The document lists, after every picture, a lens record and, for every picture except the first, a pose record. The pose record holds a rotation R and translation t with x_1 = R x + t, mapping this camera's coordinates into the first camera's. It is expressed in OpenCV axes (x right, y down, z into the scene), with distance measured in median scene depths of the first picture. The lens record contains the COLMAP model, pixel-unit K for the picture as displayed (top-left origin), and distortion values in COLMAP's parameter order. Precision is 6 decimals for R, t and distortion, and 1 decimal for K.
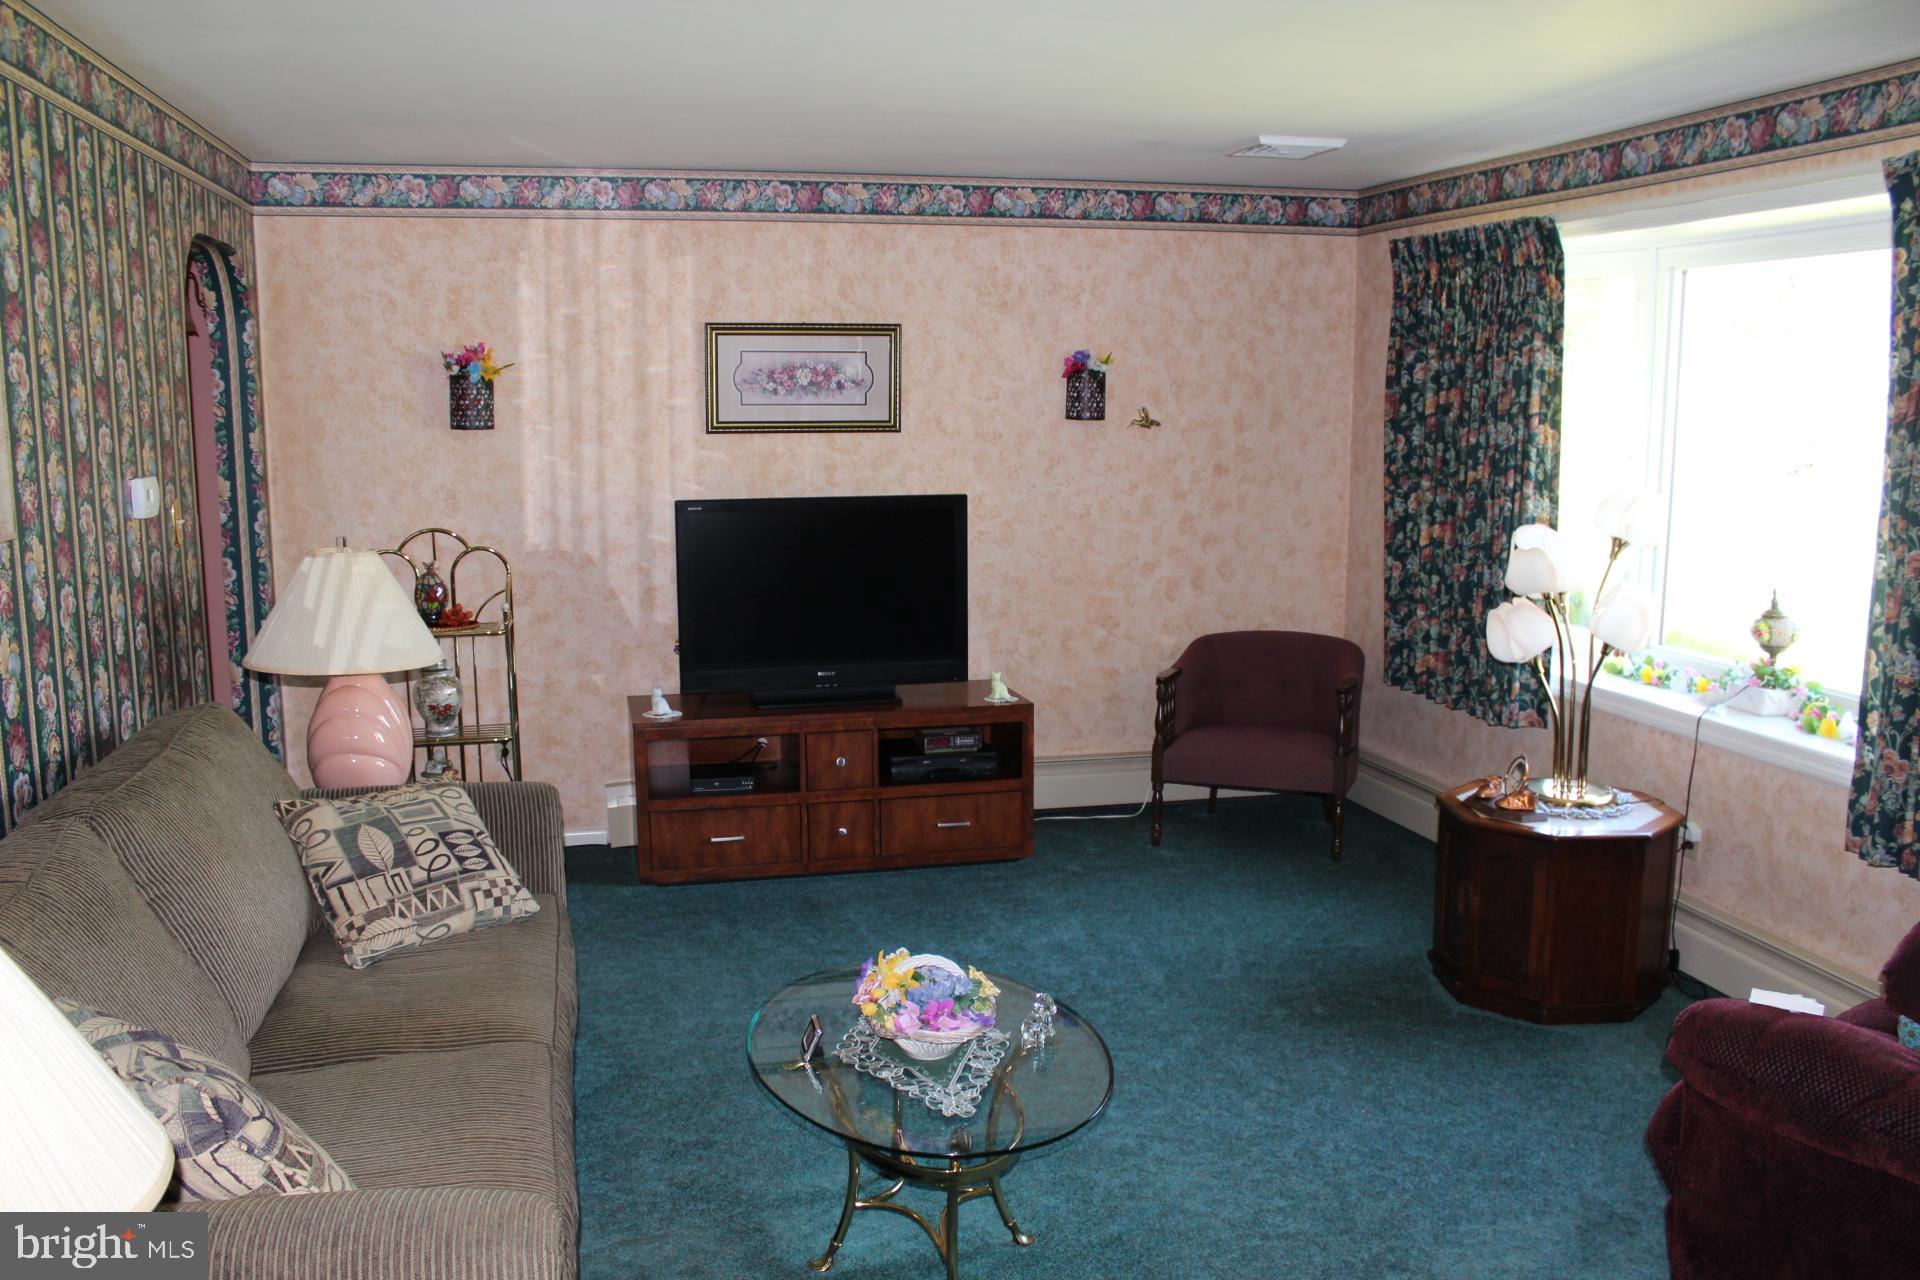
lens RADIAL K [[1593.4, 0, 959.6], [0, 1593.4, 661.3], [0, 0, 1]] dist [-0.071688, 0.004061]
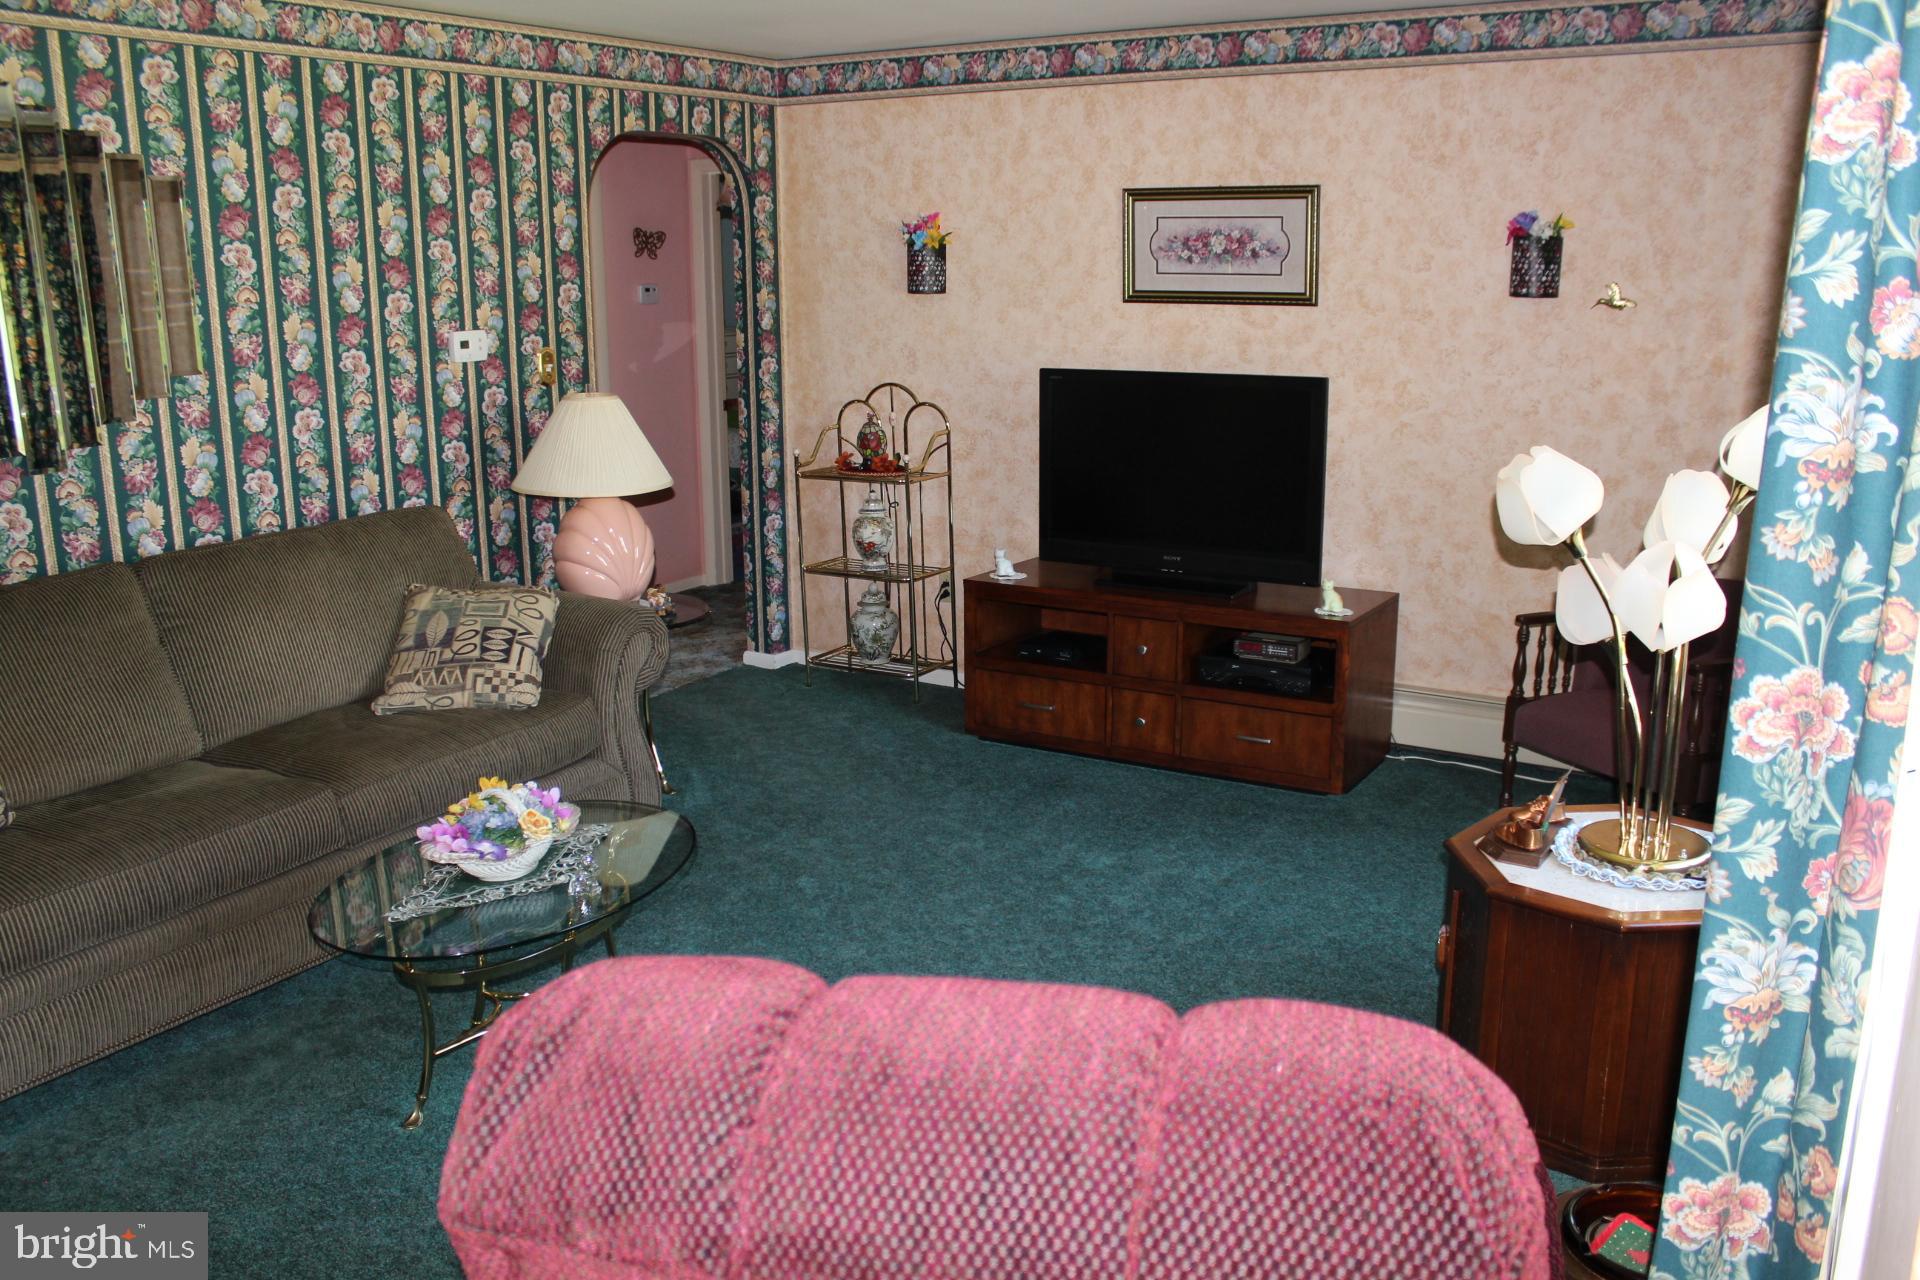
lens RADIAL K [[1642.4, 0, 960.0], [0, 1642.4, 640.0], [0, 0, 1]] dist [-0.095034, 0.111837]
pose [[0.710716, 0.161247, -0.684750, 0.497739], [-0.110034, 0.986876, 0.118186, -0.045713], [0.694820, -0.008651, 0.719132, 0.200202]]
